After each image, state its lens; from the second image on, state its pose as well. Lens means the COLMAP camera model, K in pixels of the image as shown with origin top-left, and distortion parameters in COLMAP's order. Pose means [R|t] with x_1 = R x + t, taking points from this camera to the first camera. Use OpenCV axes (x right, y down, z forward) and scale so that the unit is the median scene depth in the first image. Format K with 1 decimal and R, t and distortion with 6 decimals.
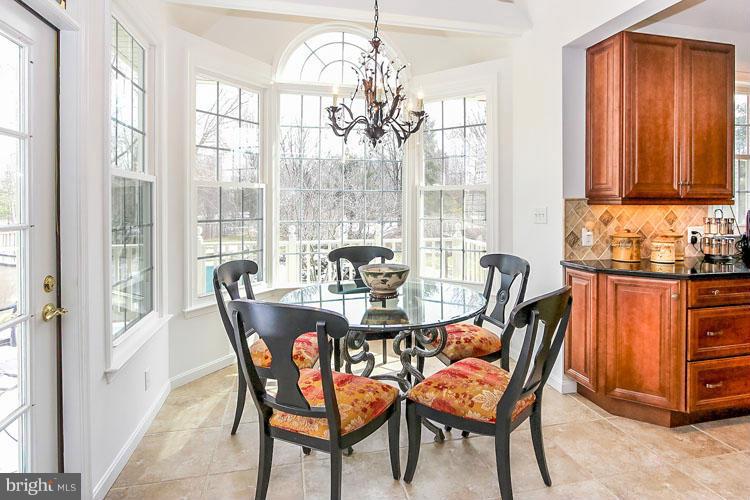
lens RADIAL K [[404.9, 0, 376.8], [0, 404.9, 210.8], [0, 0, 1]] dist [-0.009567, 0.000121]
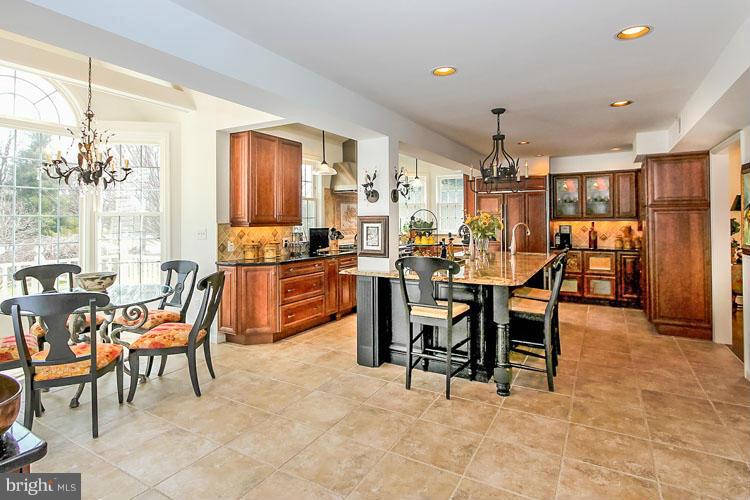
lens RADIAL K [[404.9, 0, 376.8], [0, 404.9, 210.8], [0, 0, 1]] dist [-0.009567, 0.000121]
pose [[0.668283, 0.013433, 0.743786, -0.346476], [0.016947, 0.999303, -0.033274, -0.016658], [-0.743715, 0.034841, 0.667589, -0.616635]]
